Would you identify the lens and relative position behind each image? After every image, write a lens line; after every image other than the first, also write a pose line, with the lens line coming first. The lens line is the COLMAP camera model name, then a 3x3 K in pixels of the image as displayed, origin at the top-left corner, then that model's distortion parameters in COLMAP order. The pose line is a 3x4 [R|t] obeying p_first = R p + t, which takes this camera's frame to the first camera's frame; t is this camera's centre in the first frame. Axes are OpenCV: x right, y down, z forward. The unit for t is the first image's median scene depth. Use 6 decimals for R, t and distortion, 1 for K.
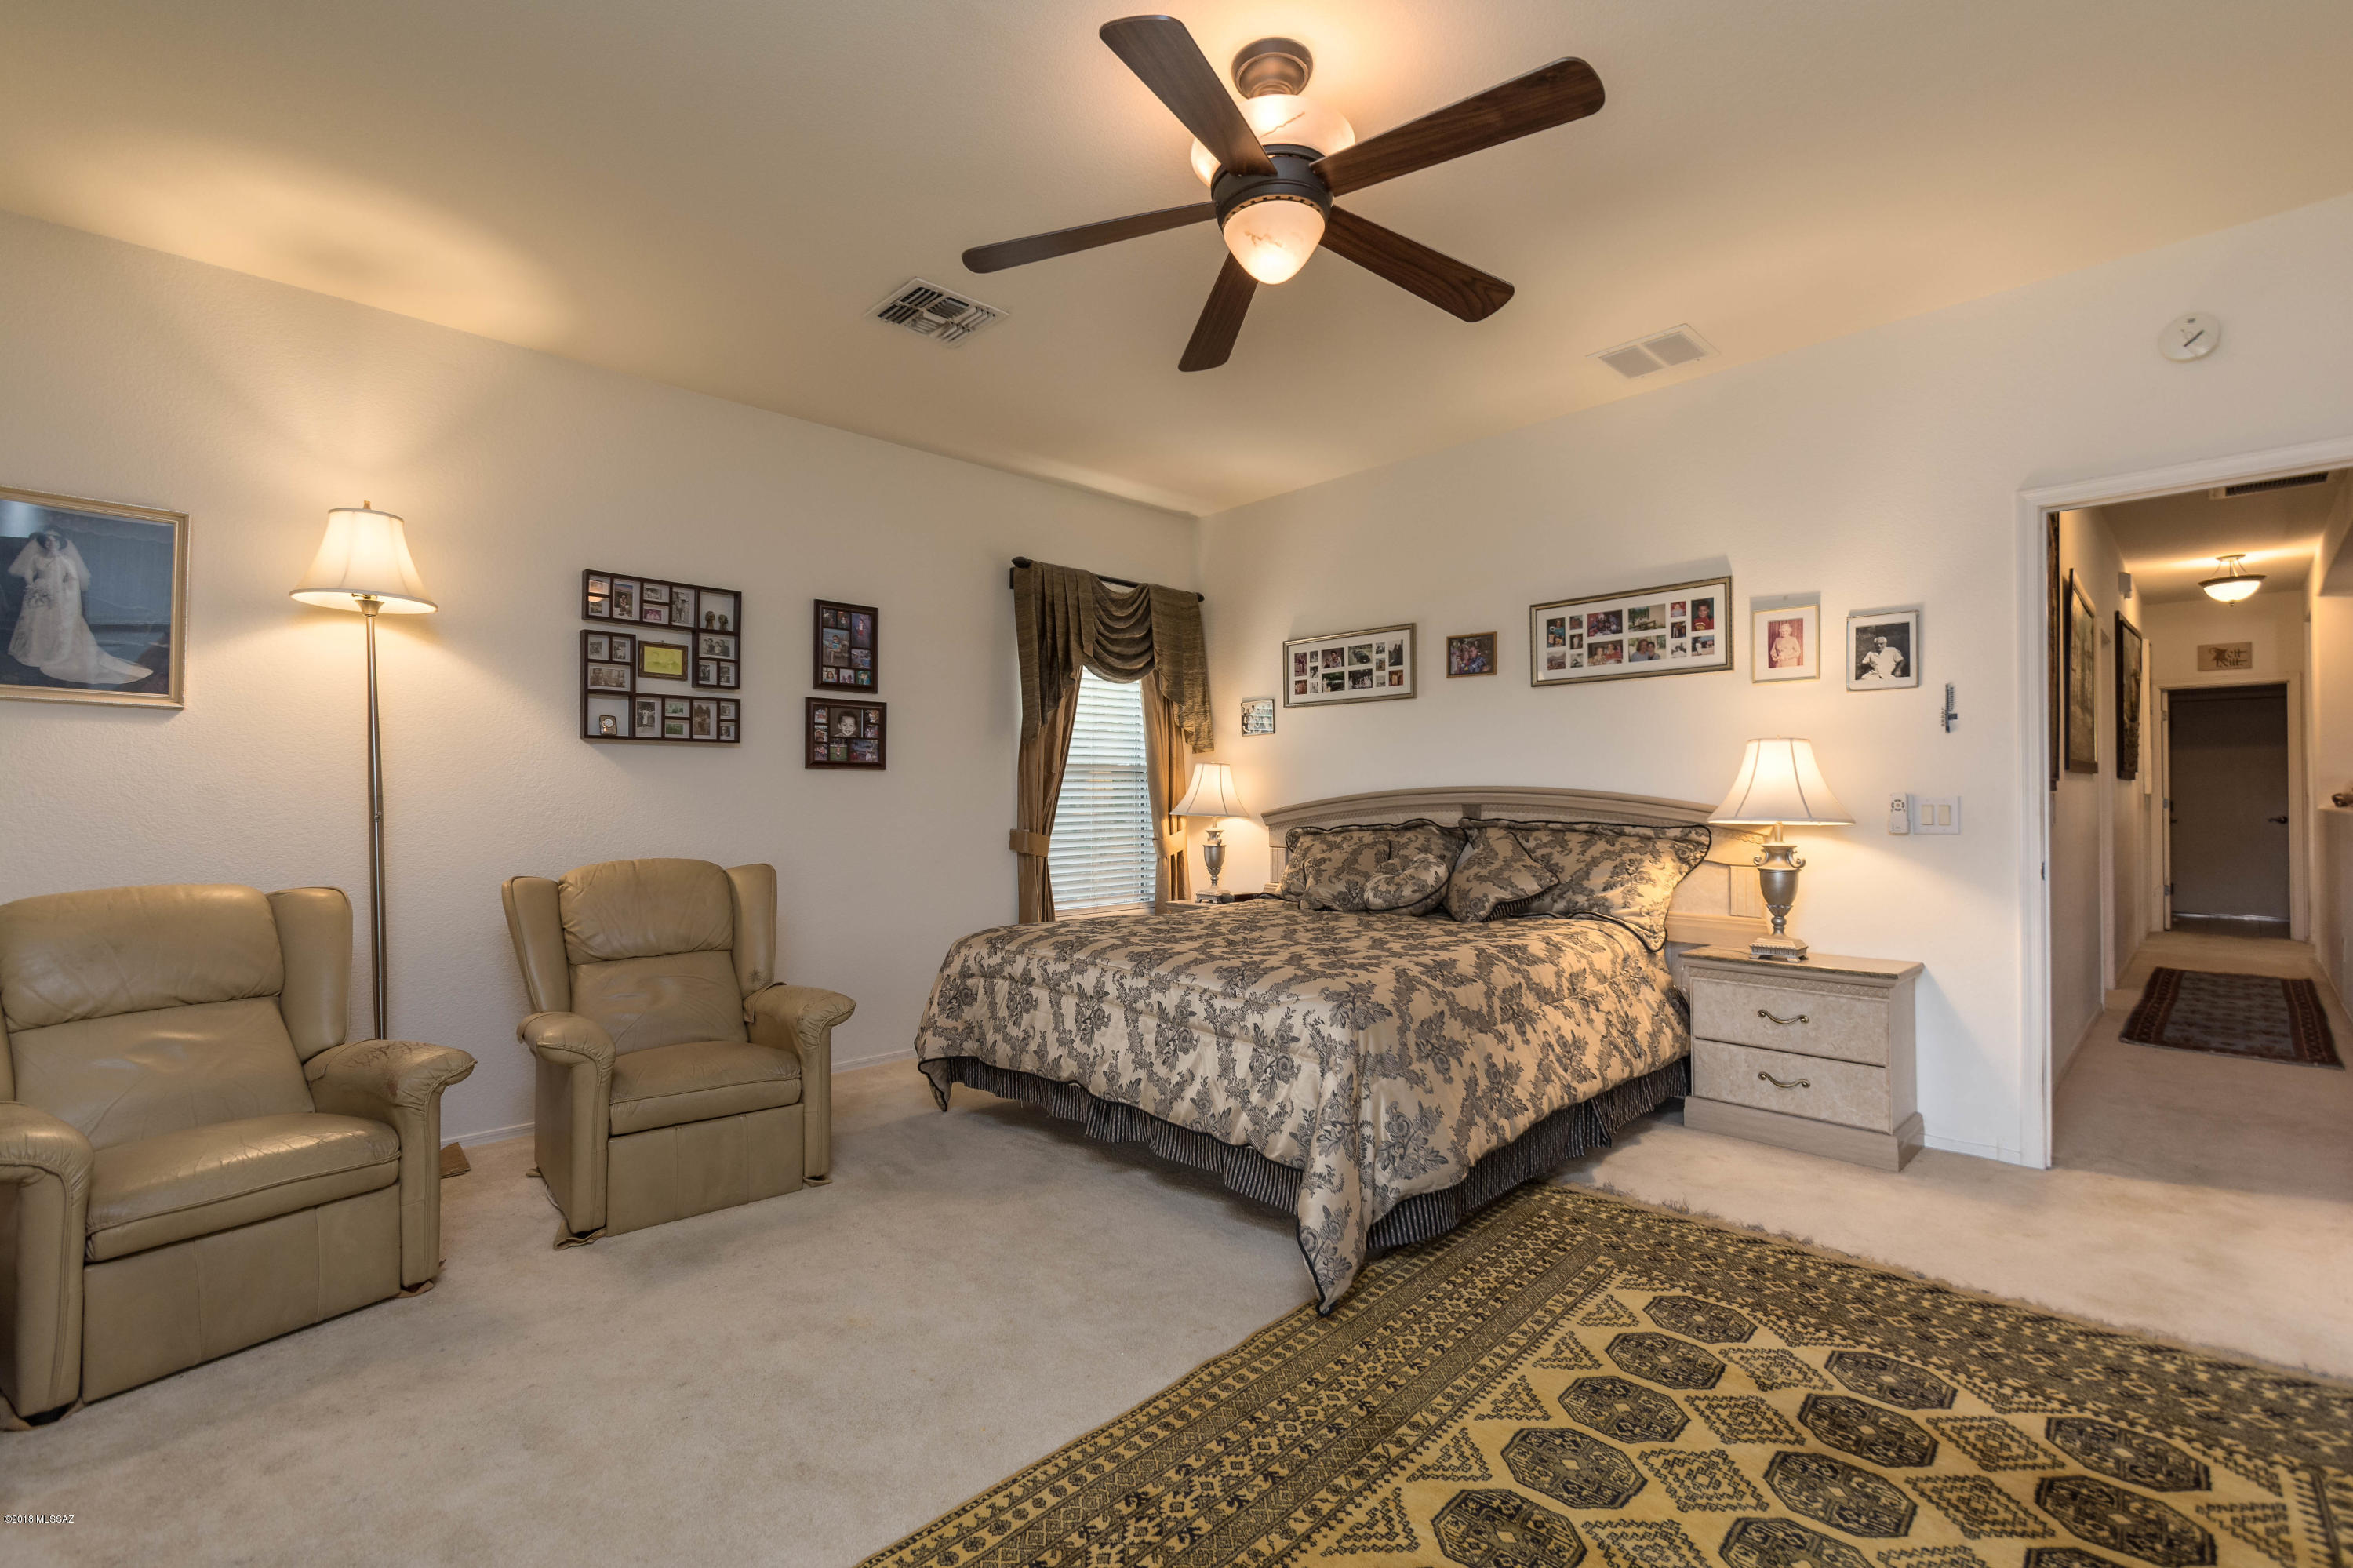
lens RADIAL K [[1025.2, 0, 1159.7], [0, 1025.2, 788.6], [0, 0, 1]] dist [0.003936, -0.001880]
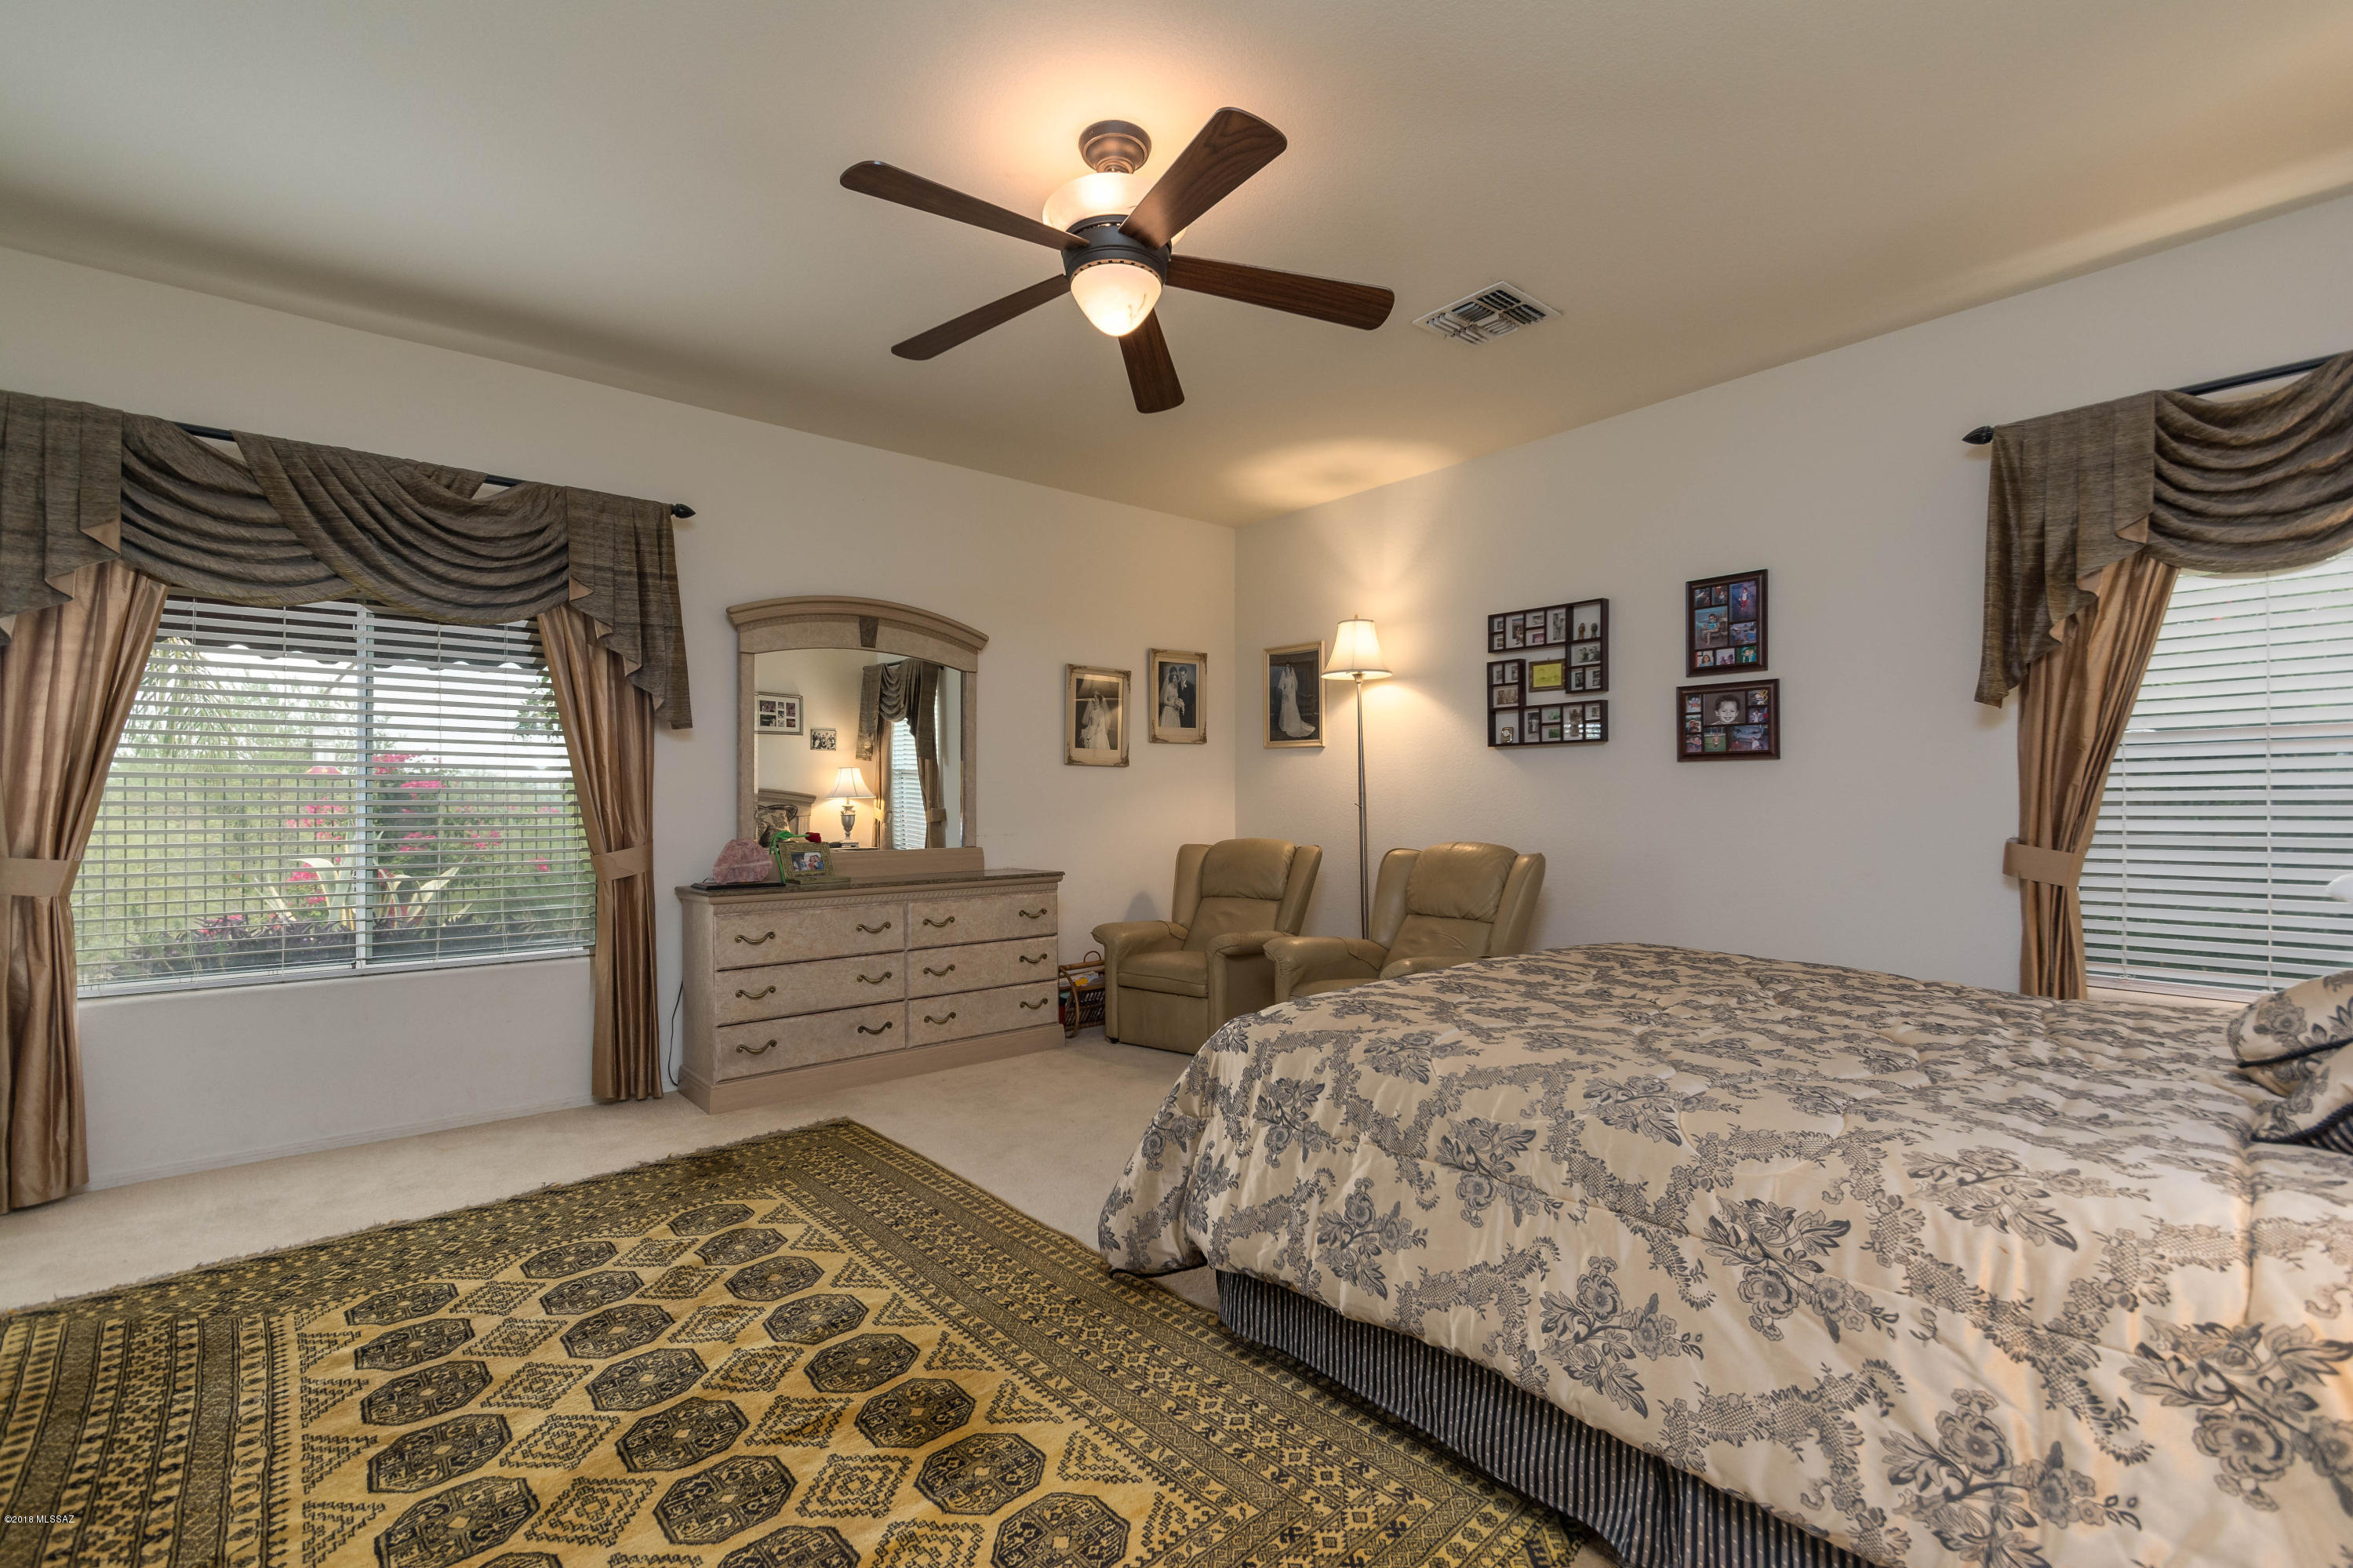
lens RADIAL K [[1025.2, 0, 1177.6], [0, 1025.2, 790.6], [0, 0, 1]] dist [0.003936, -0.001880]
pose [[-0.064889, -0.002872, -0.997888, 0.708596], [0.015188, 0.999877, -0.003865, 0.004458], [0.997777, -0.015406, -0.064838, 0.658269]]
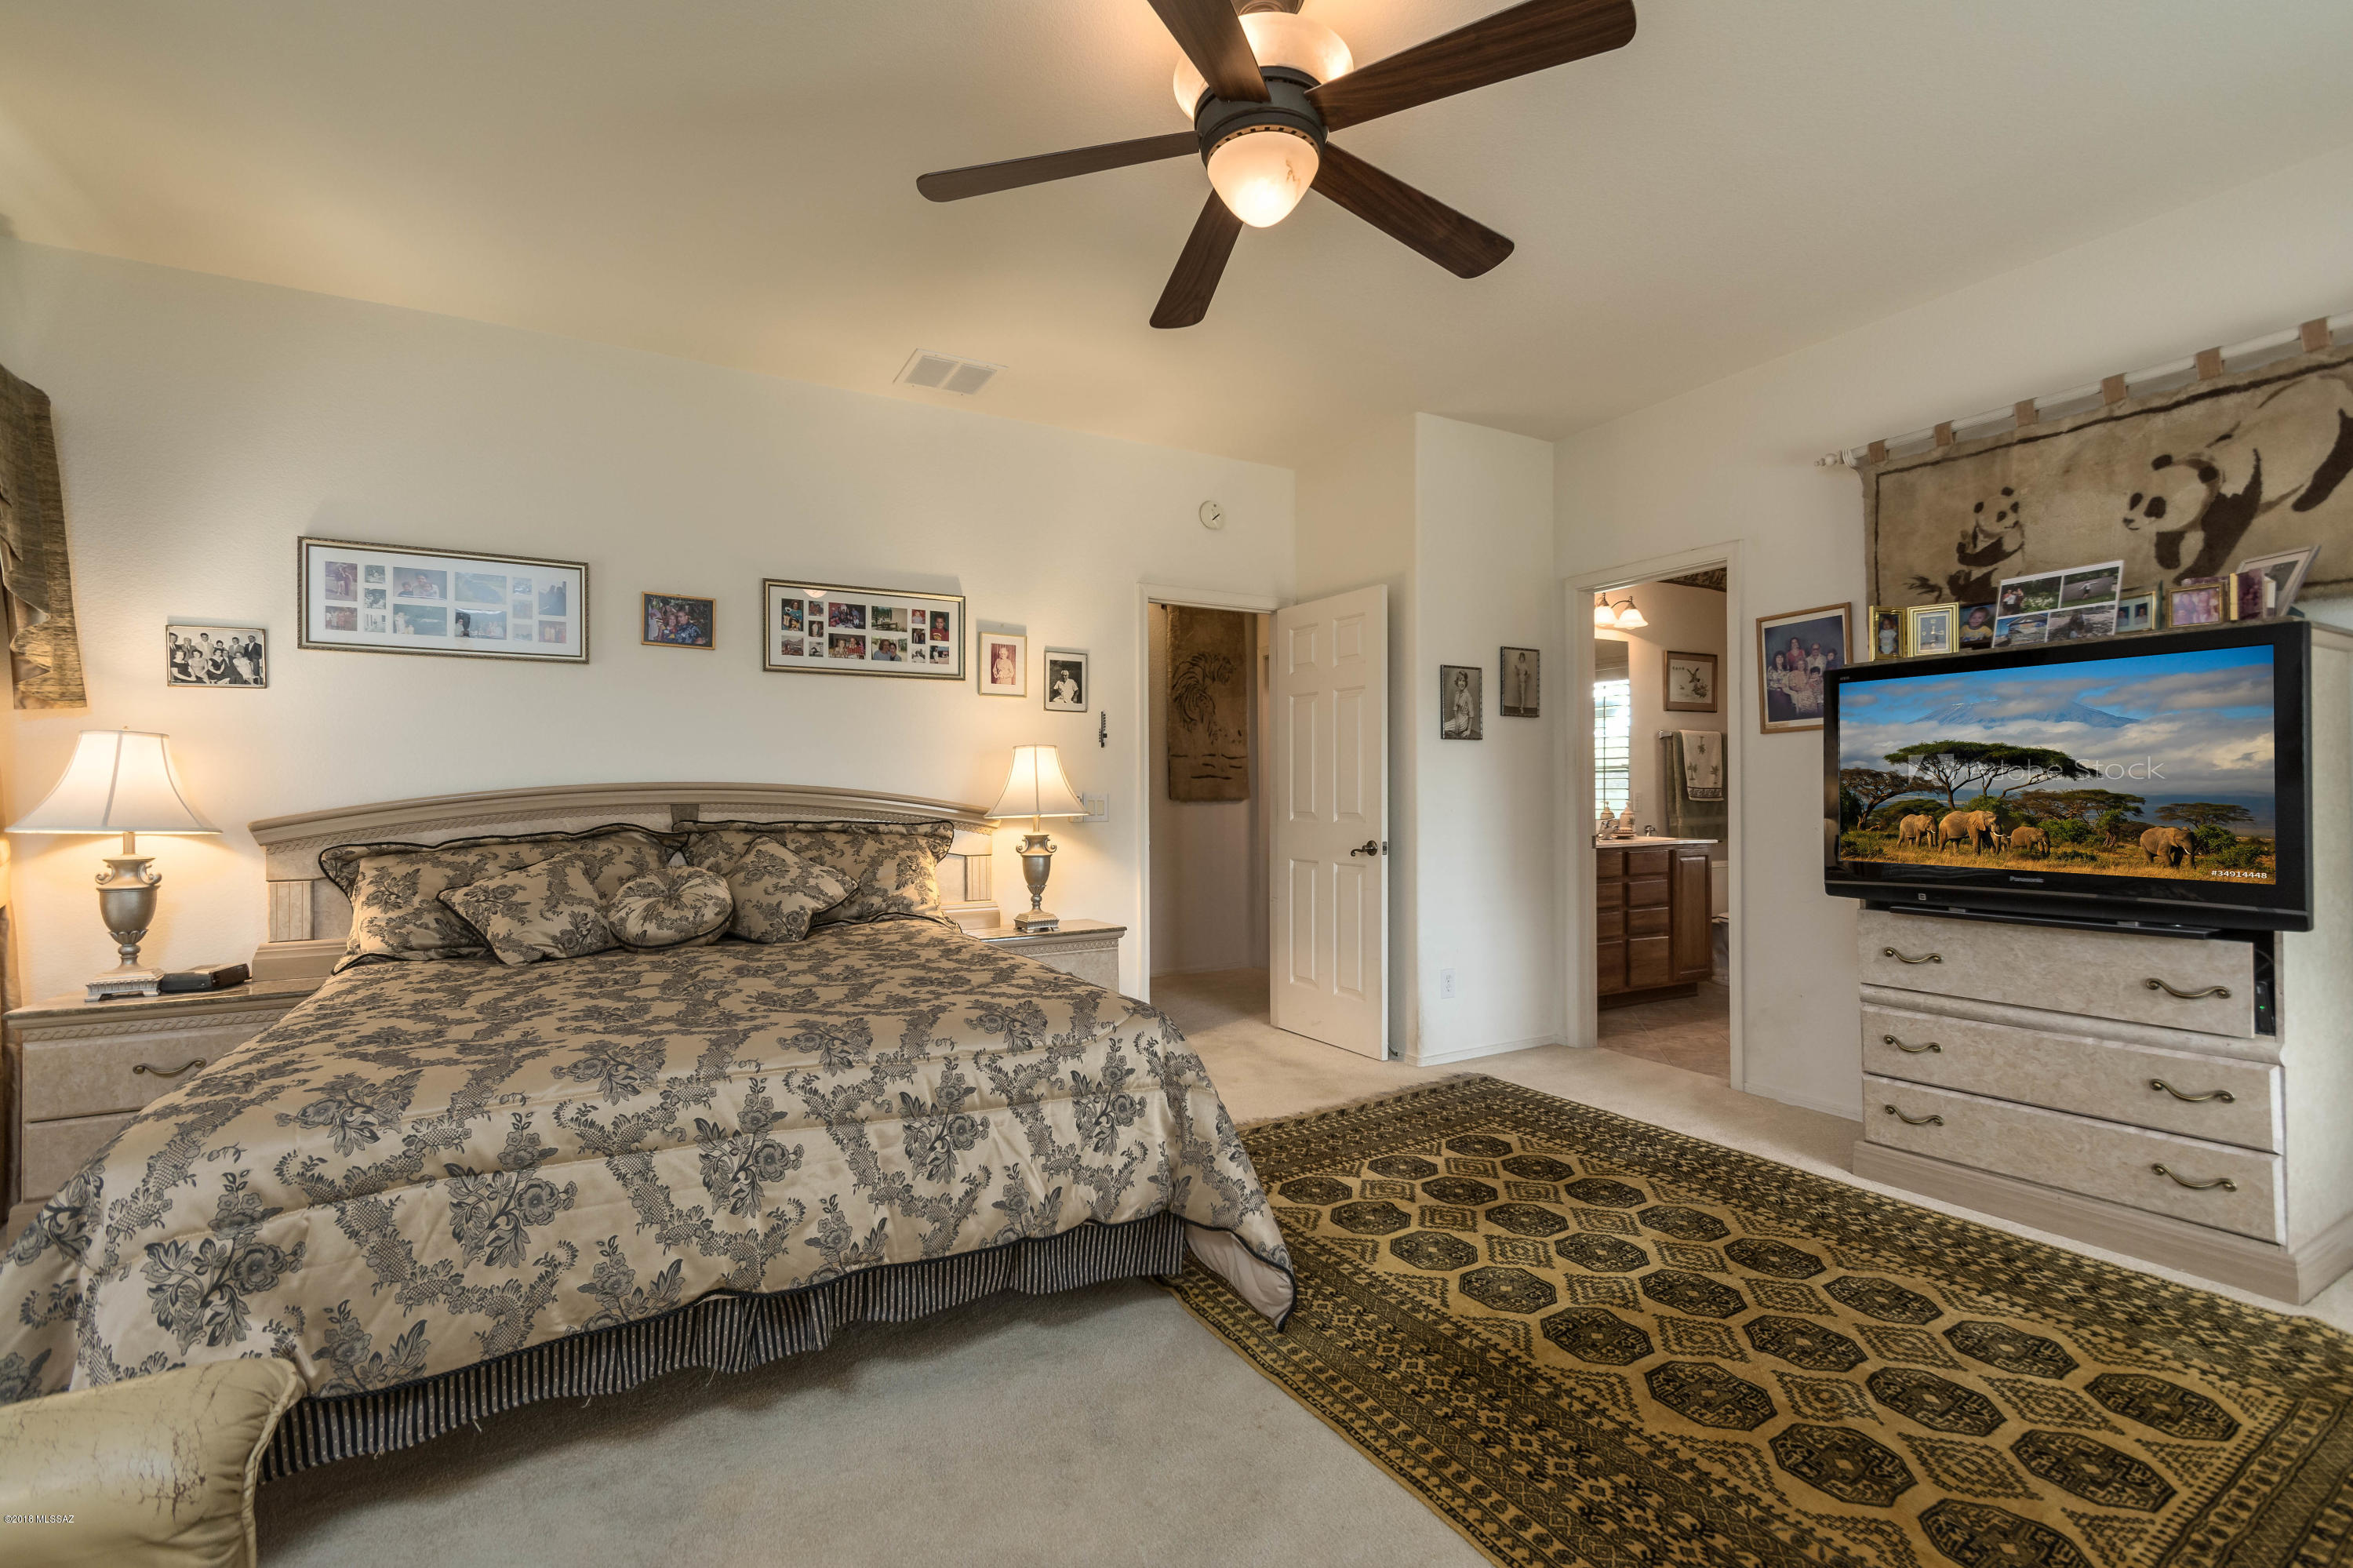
lens RADIAL K [[1025.2, 0, 1173.7], [0, 1025.2, 786.6], [0, 0, 1]] dist [0.003936, -0.001880]
pose [[0.251519, 0.009510, 0.967806, -0.459439], [-0.004622, 0.999952, -0.008625, 0.007985], [-0.967841, -0.002304, 0.251551, 0.493230]]
